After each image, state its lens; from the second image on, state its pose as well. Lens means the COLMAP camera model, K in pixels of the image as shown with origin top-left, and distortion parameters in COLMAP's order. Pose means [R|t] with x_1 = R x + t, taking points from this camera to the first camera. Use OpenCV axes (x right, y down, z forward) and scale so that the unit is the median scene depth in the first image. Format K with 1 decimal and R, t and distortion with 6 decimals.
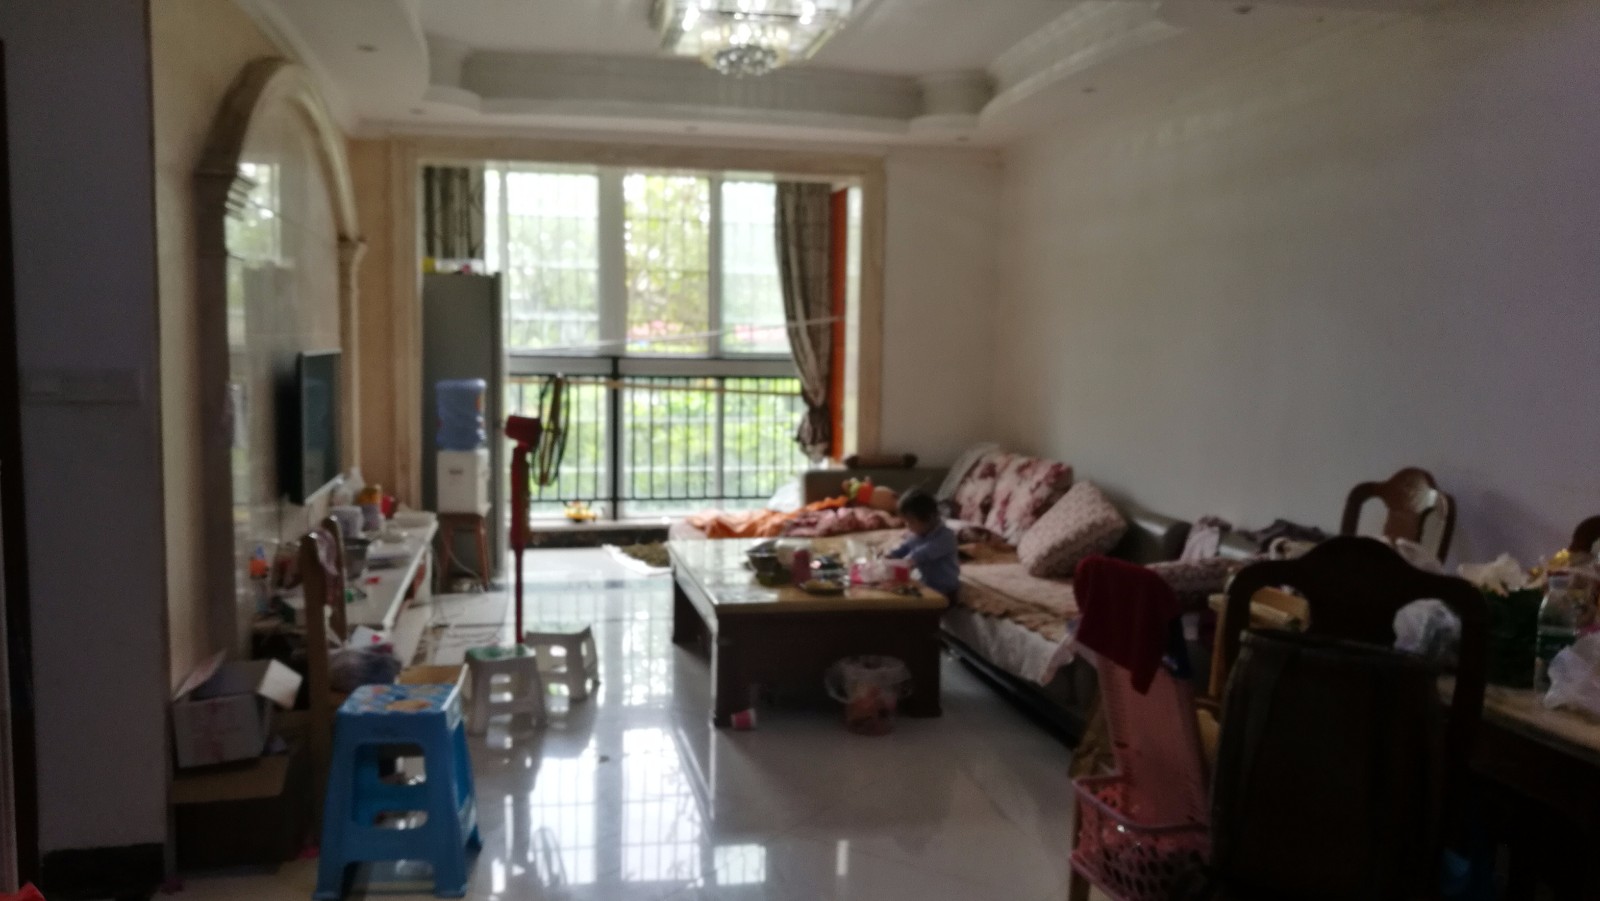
lens RADIAL K [[1283.4, 0, 791.8], [0, 1283.4, 461.2], [0, 0, 1]] dist [0.006924, 0.025078]
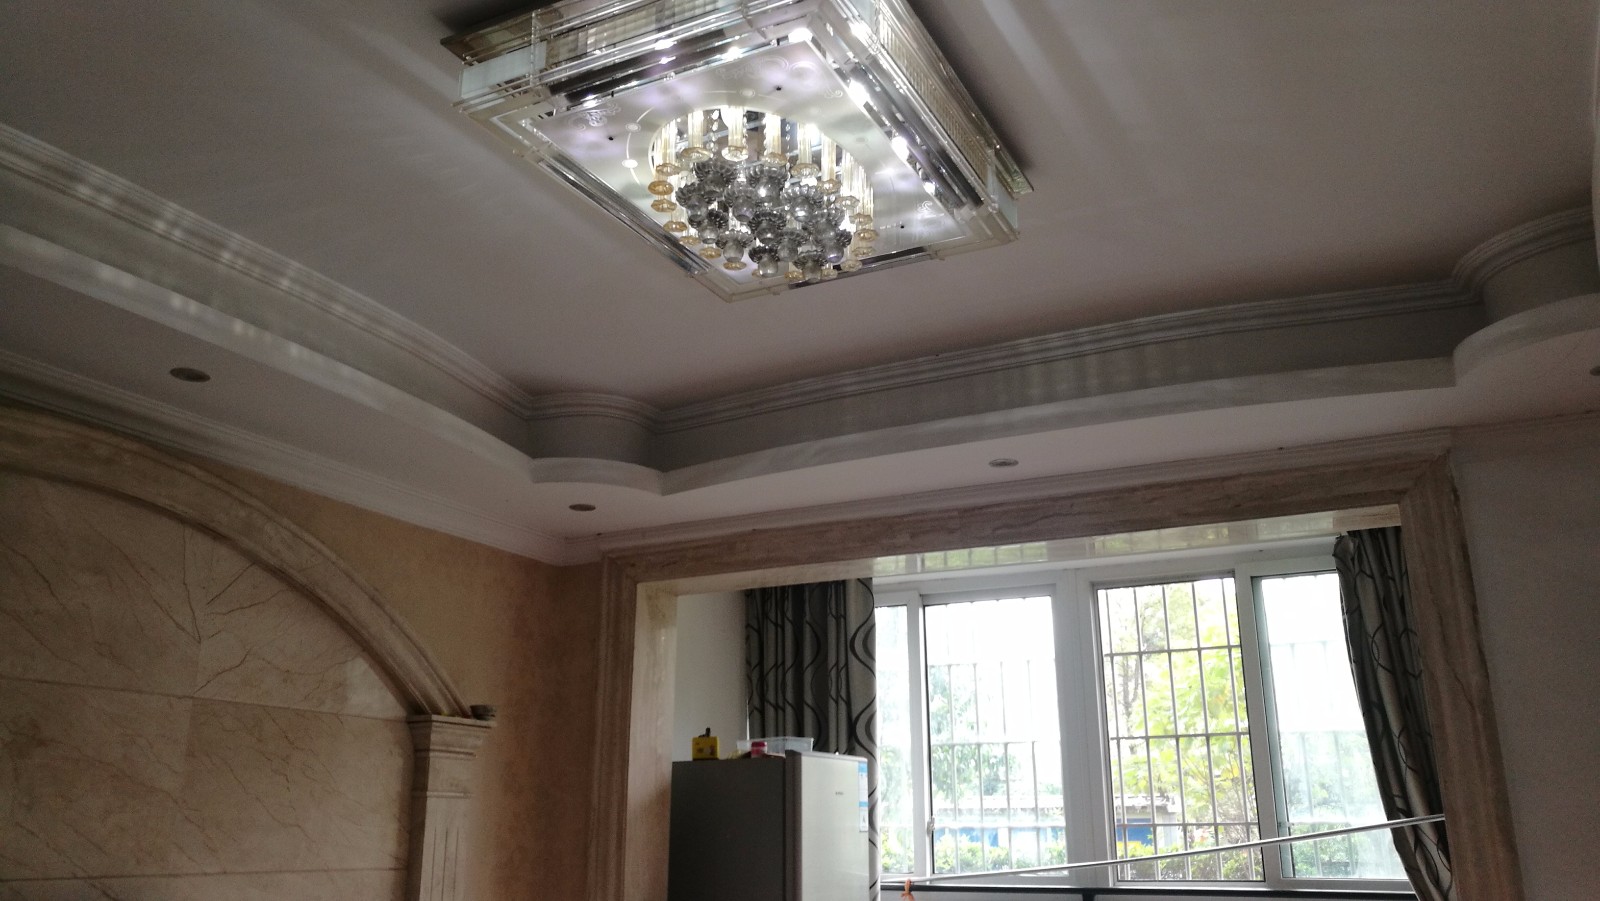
lens RADIAL K [[1283.4, 0, 793.5], [0, 1283.4, 458.8], [0, 0, 1]] dist [0.006924, 0.025078]
pose [[0.794861, -0.188979, -0.576613, 0.135919], [-0.040146, 0.931806, -0.360731, -0.050223], [0.605462, 0.309879, 0.733069, 0.452553]]
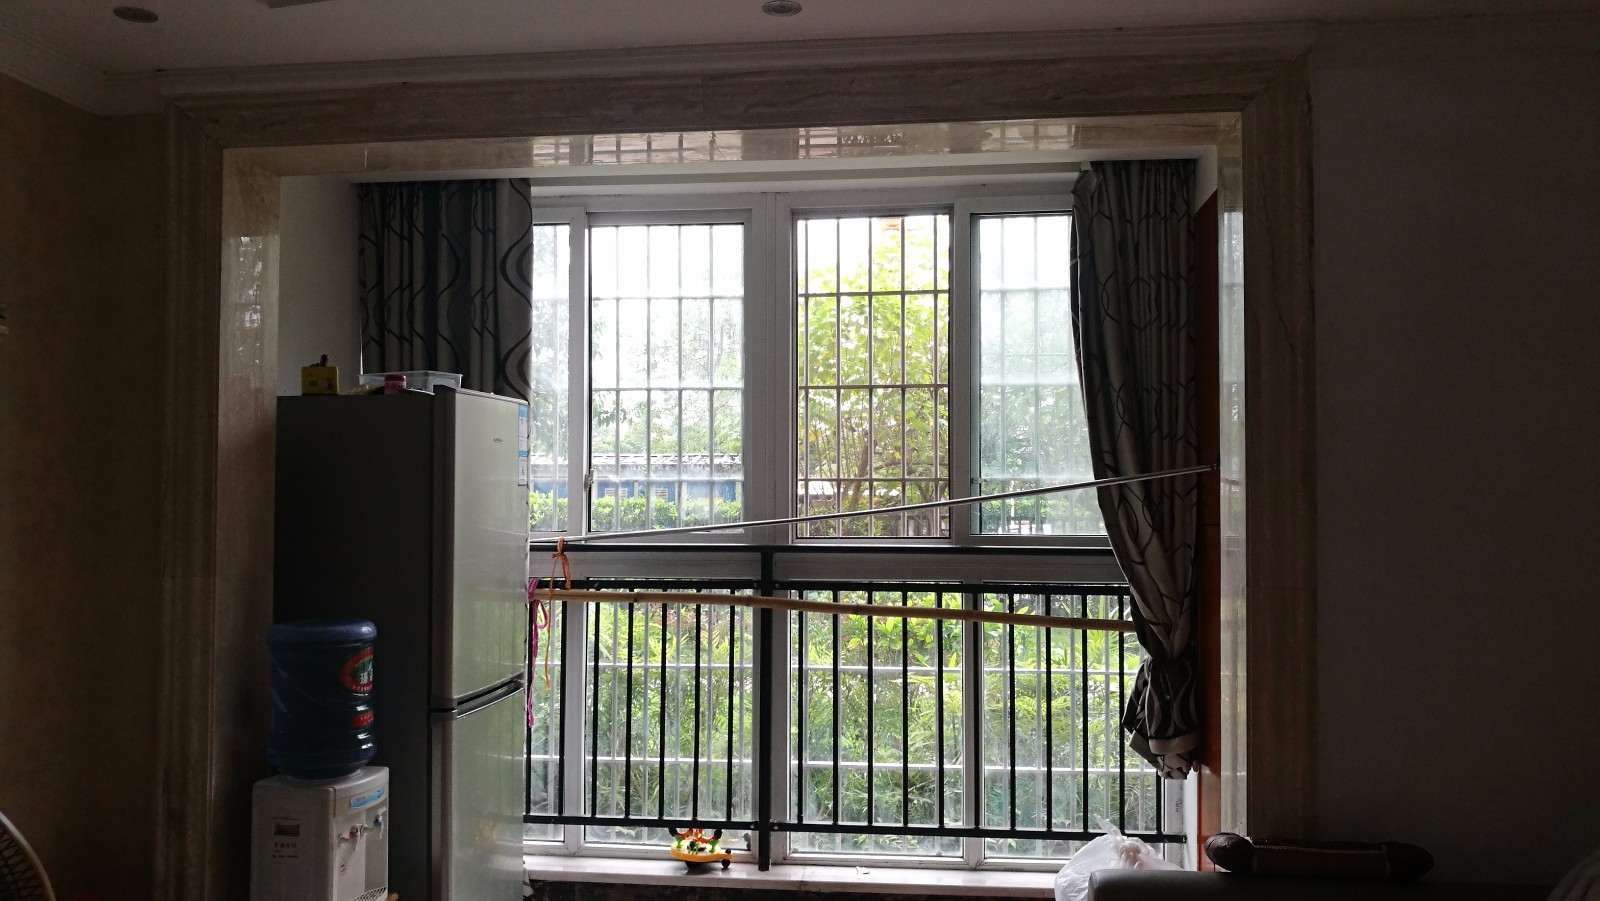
lens RADIAL K [[1283.4, 0, 806.5], [0, 1283.4, 466.3], [0, 0, 1]] dist [0.006924, 0.025078]
pose [[0.951582, -0.020527, -0.306710, 0.040679], [-0.014941, 0.993500, -0.112846, -0.058681], [0.307033, 0.111965, 0.945090, 0.528078]]
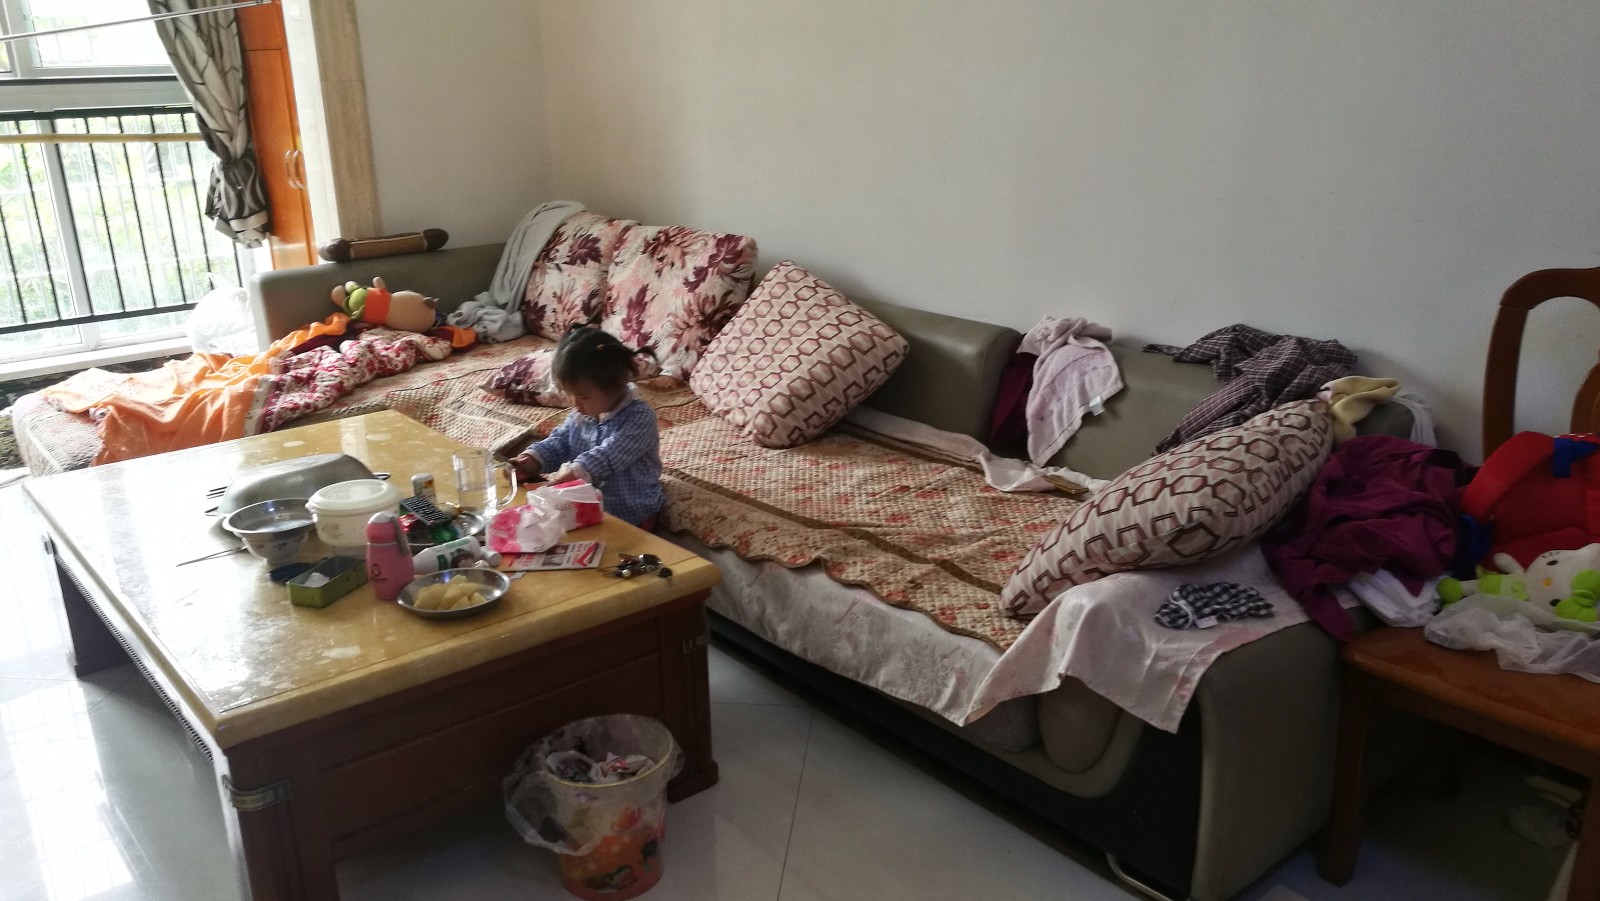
lens RADIAL K [[1283.4, 0, 808.6], [0, 1283.4, 463.2], [0, 0, 1]] dist [0.006924, 0.025078]
pose [[0.886562, -0.176523, 0.427606, -0.028480], [0.078079, 0.968172, 0.237795, -0.025960], [-0.455973, -0.177433, 0.872128, 0.313865]]
